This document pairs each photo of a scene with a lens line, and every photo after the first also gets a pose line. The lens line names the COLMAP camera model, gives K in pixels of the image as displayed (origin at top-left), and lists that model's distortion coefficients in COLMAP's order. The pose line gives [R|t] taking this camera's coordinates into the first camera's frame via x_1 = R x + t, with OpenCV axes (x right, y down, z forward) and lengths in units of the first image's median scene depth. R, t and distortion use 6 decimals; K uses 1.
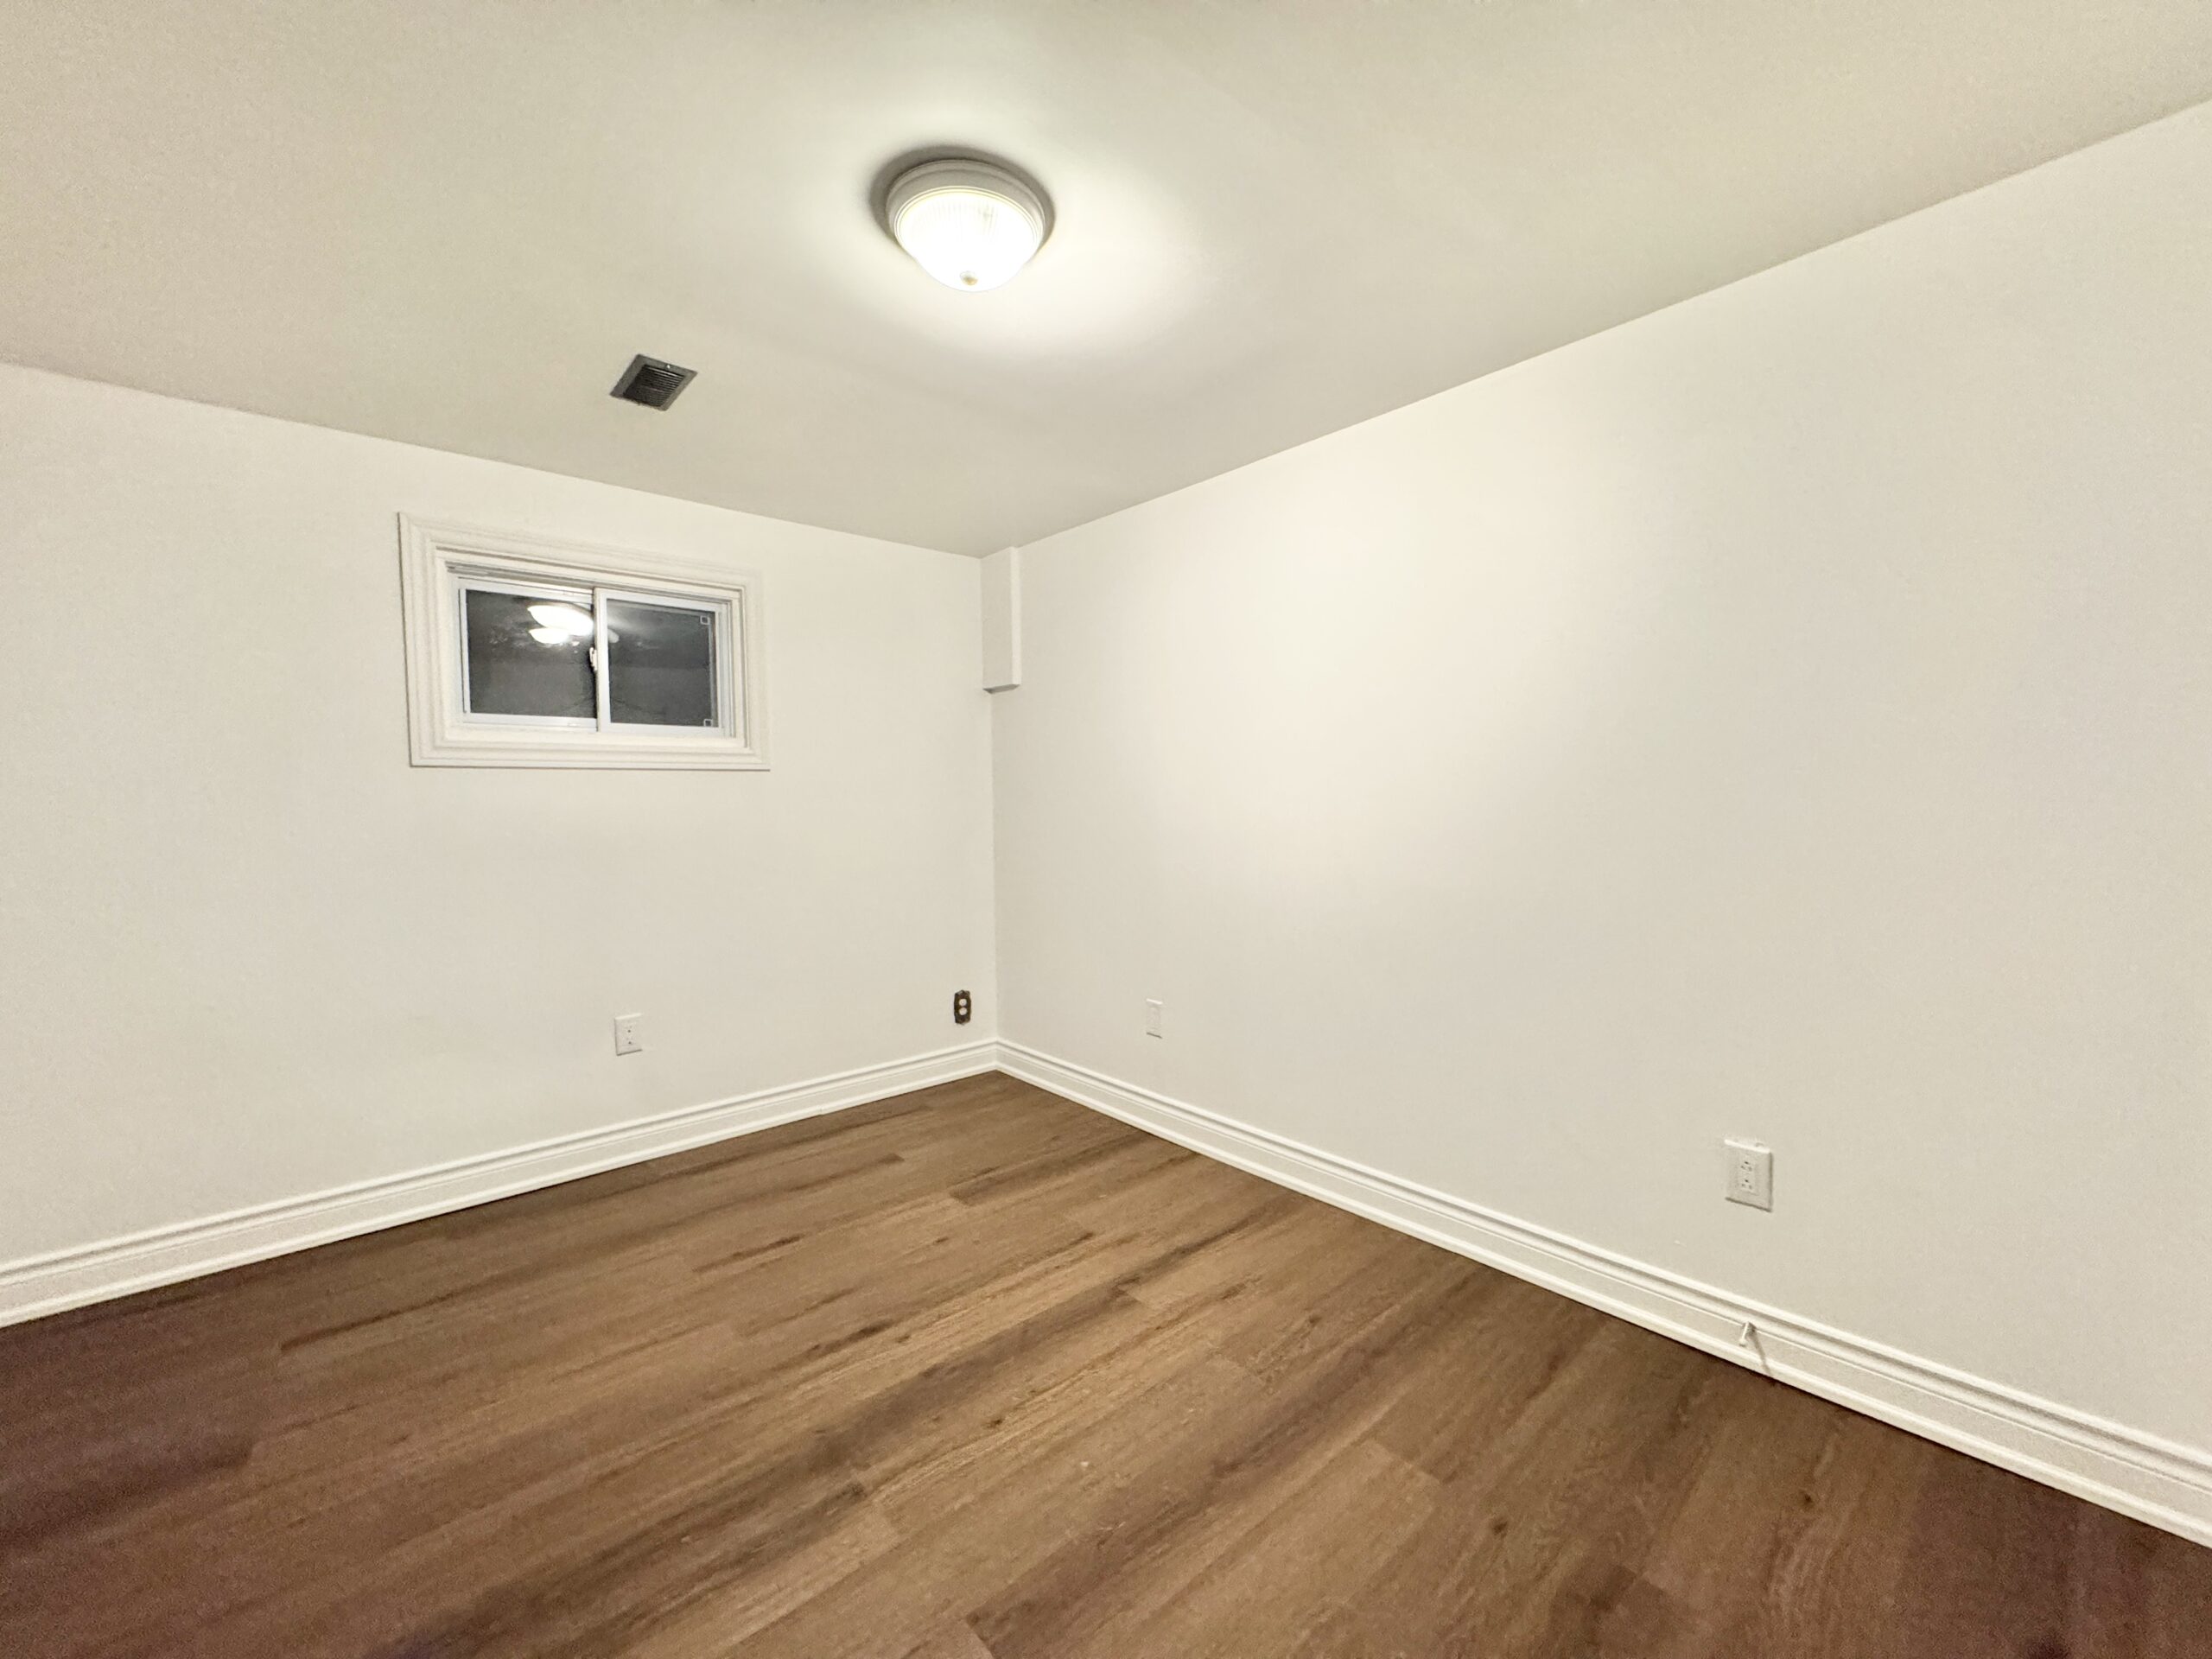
lens RADIAL K [[877.8, 0, 1092.7], [0, 877.8, 813.6], [0, 0, 1]] dist [-0.002416, 0.000728]
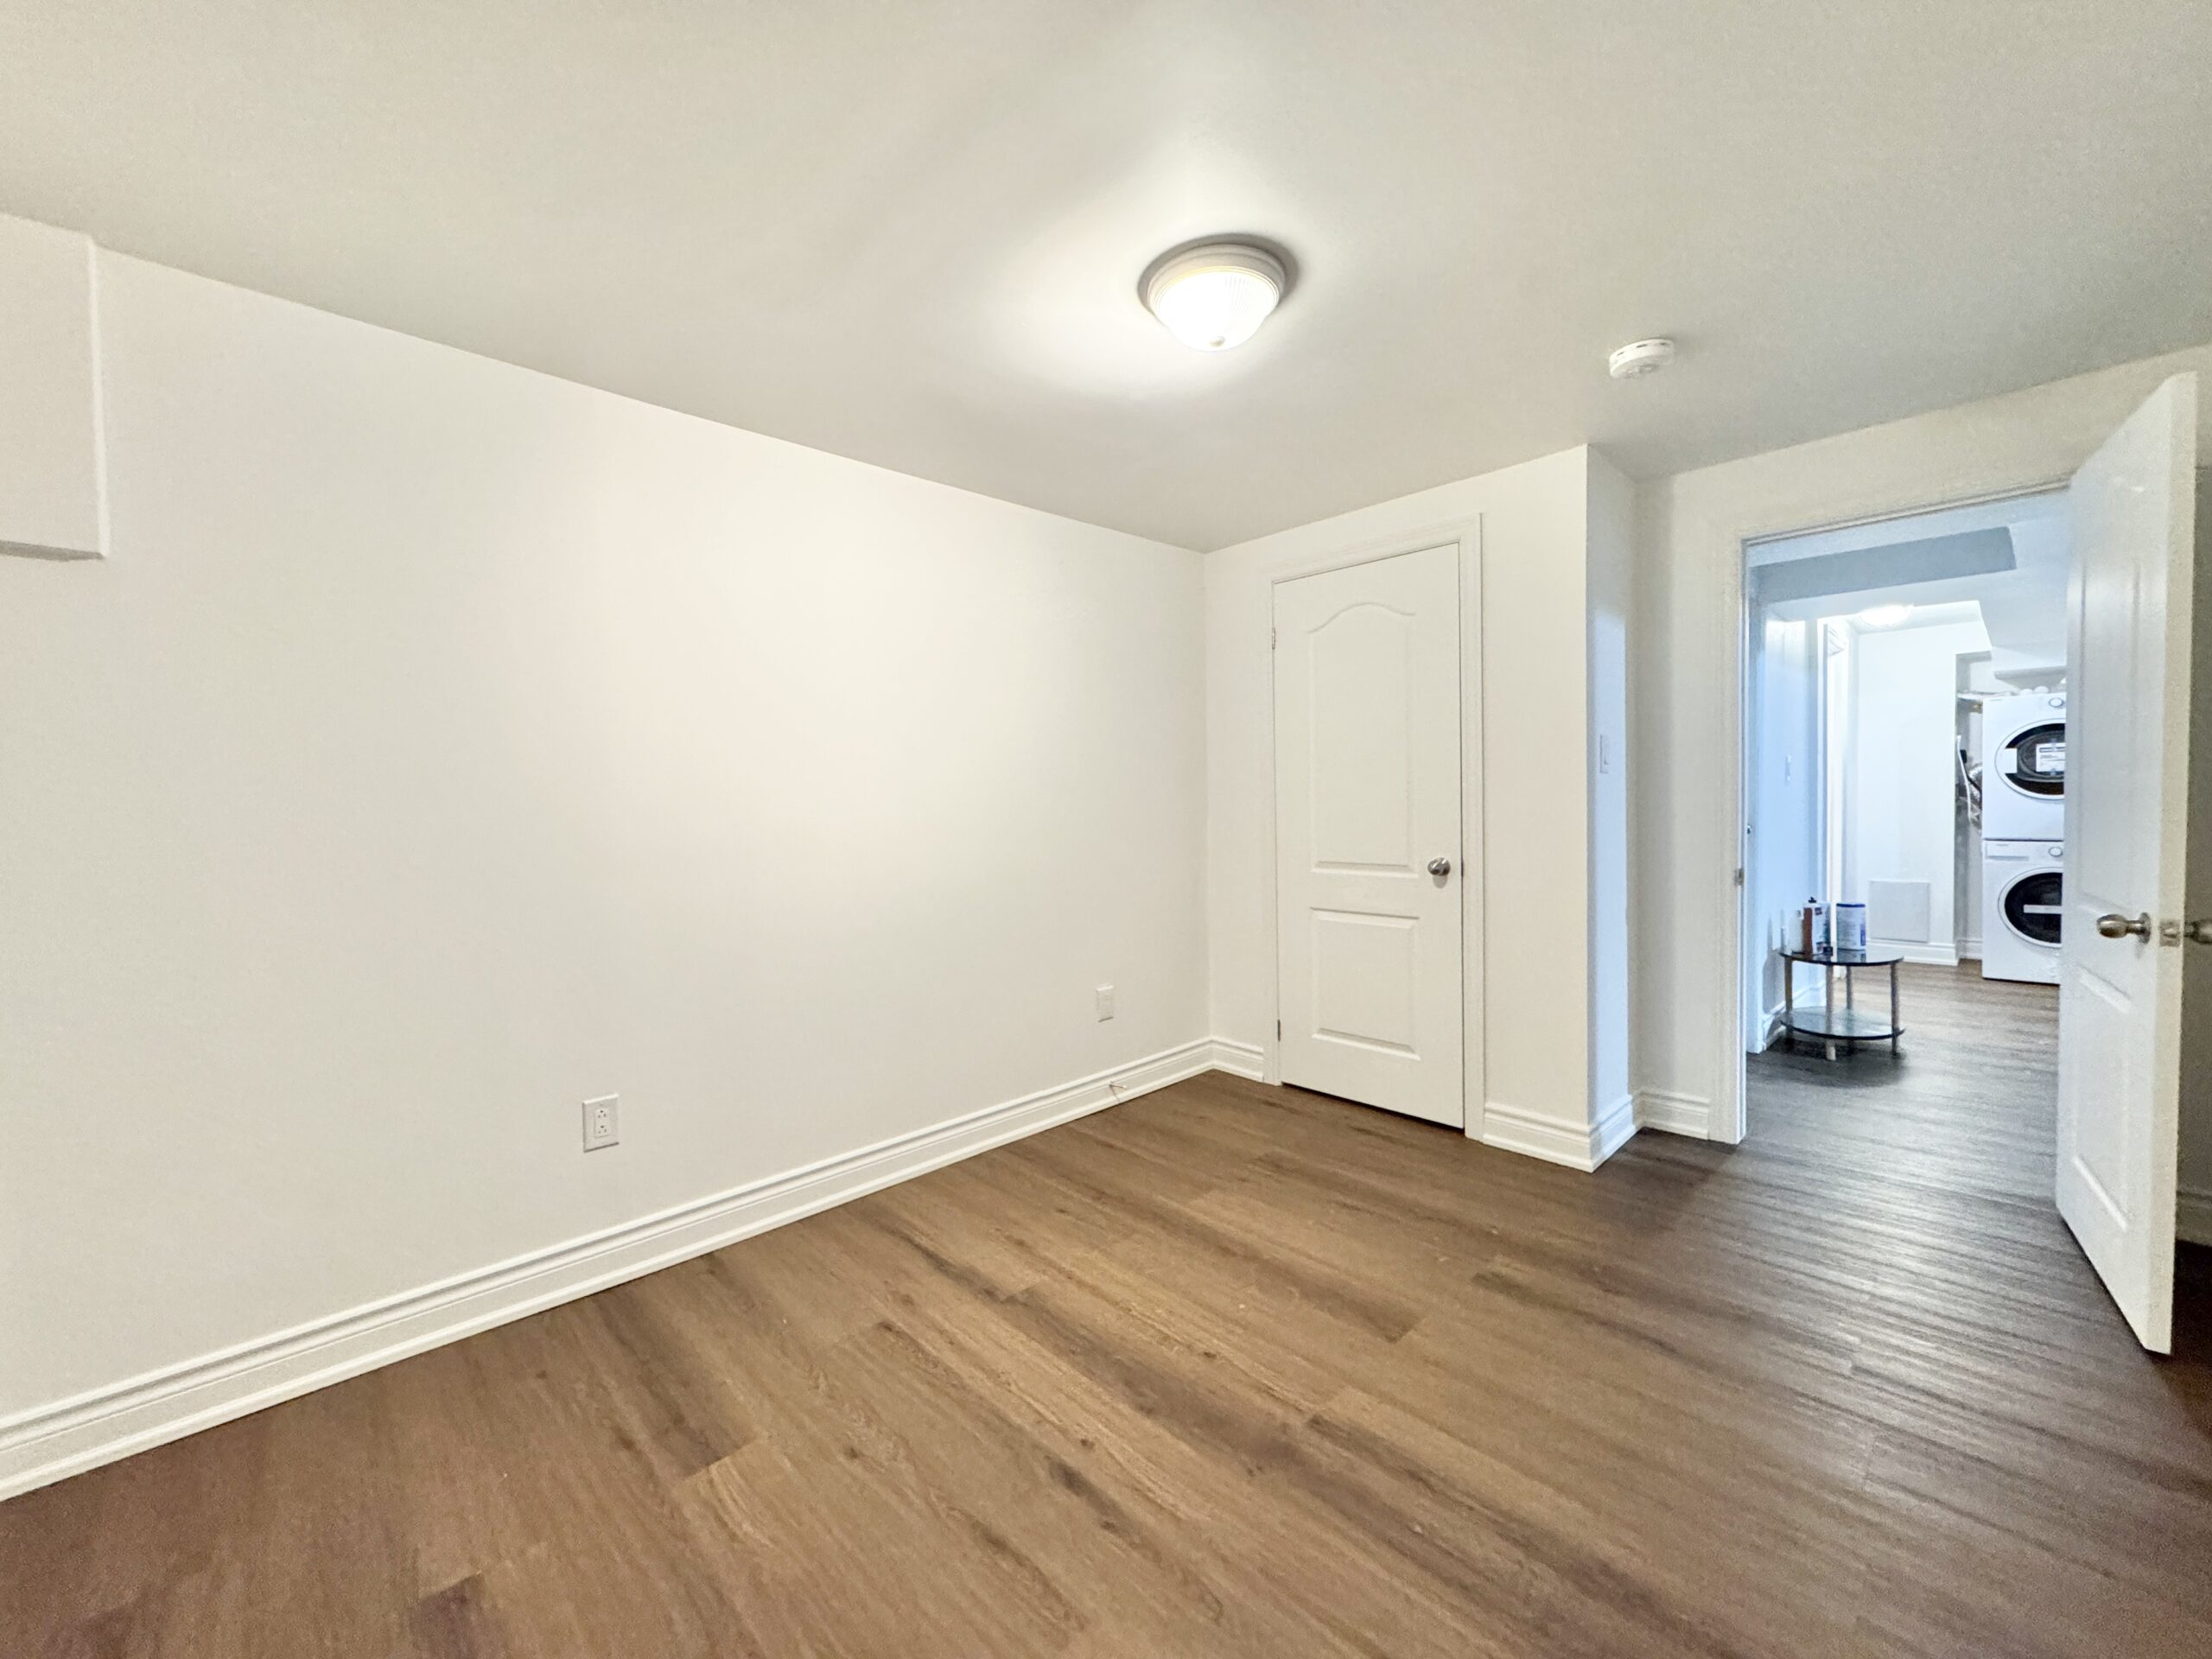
lens RADIAL K [[877.8, 0, 1102.7], [0, 877.8, 831.7], [0, 0, 1]] dist [-0.002416, 0.000728]
pose [[-0.057972, -0.019698, 0.998124, -0.935924], [0.036827, 0.999083, 0.021856, -0.002432], [-0.997639, 0.038025, -0.057193, 0.909296]]
